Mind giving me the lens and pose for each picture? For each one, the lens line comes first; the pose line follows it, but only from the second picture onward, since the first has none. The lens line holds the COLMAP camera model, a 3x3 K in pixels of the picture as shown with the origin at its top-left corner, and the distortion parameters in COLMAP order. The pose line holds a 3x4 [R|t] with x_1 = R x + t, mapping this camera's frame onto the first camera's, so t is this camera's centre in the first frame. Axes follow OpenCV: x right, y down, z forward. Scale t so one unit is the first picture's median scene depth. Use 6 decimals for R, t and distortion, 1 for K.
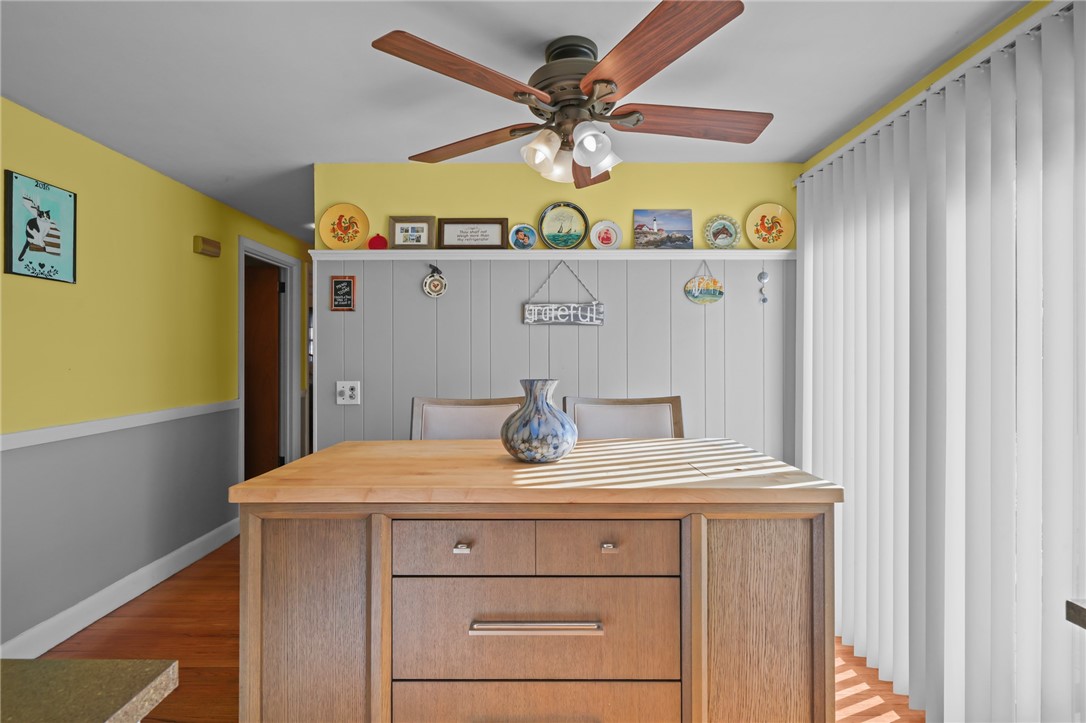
lens RADIAL K [[505.1, 0, 535.0], [0, 505.1, 357.1], [0, 0, 1]] dist [0.002484, -0.000784]
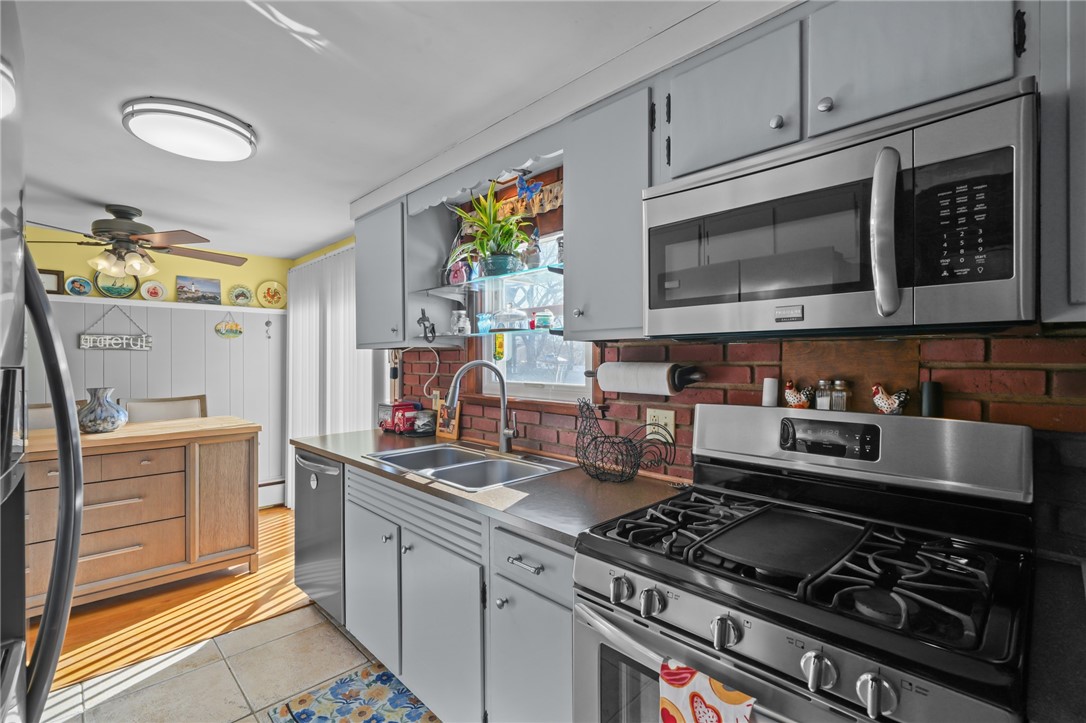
lens RADIAL K [[505.1, 0, 543.3], [0, 505.1, 358.7], [0, 0, 1]] dist [0.002484, -0.000784]
pose [[0.722209, 0.001381, 0.691673, -0.063657], [-0.000375, 0.999999, -0.001605, -0.036745], [-0.691674, 0.000900, 0.722209, -0.893233]]
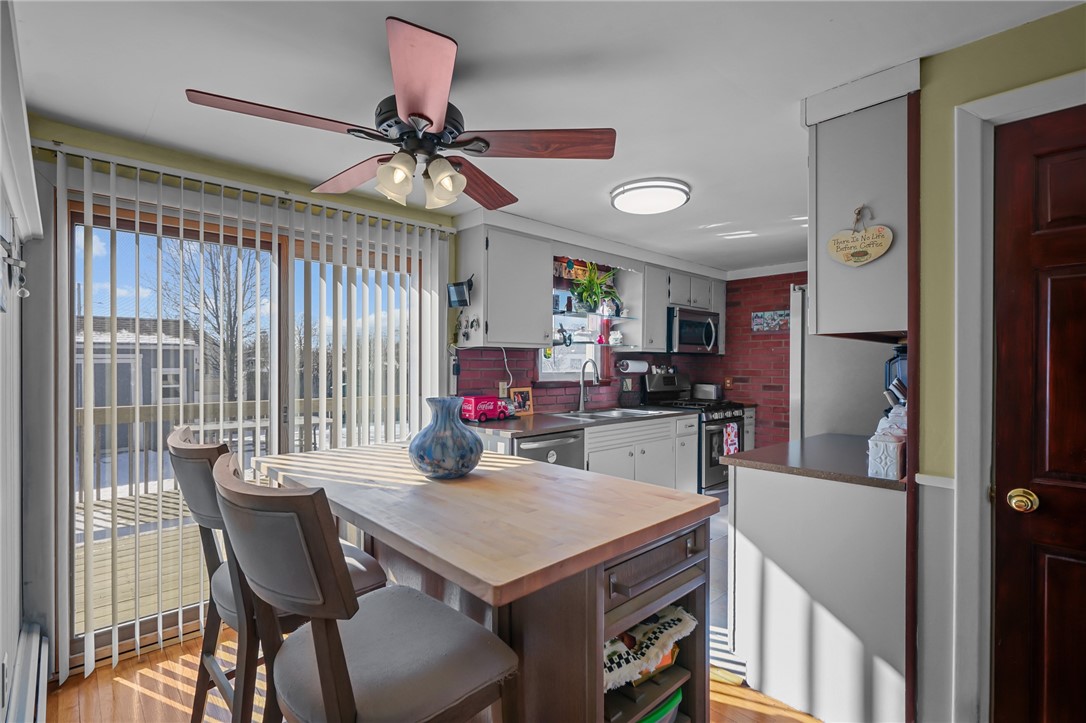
lens RADIAL K [[505.1, 0, 541.7], [0, 505.1, 366.8], [0, 0, 1]] dist [0.002484, -0.000784]
pose [[-0.688801, -0.004445, 0.724937, -0.547908], [-0.002794, 0.999990, 0.003477, -0.015906], [-0.724945, 0.000370, -0.688807, 0.951549]]
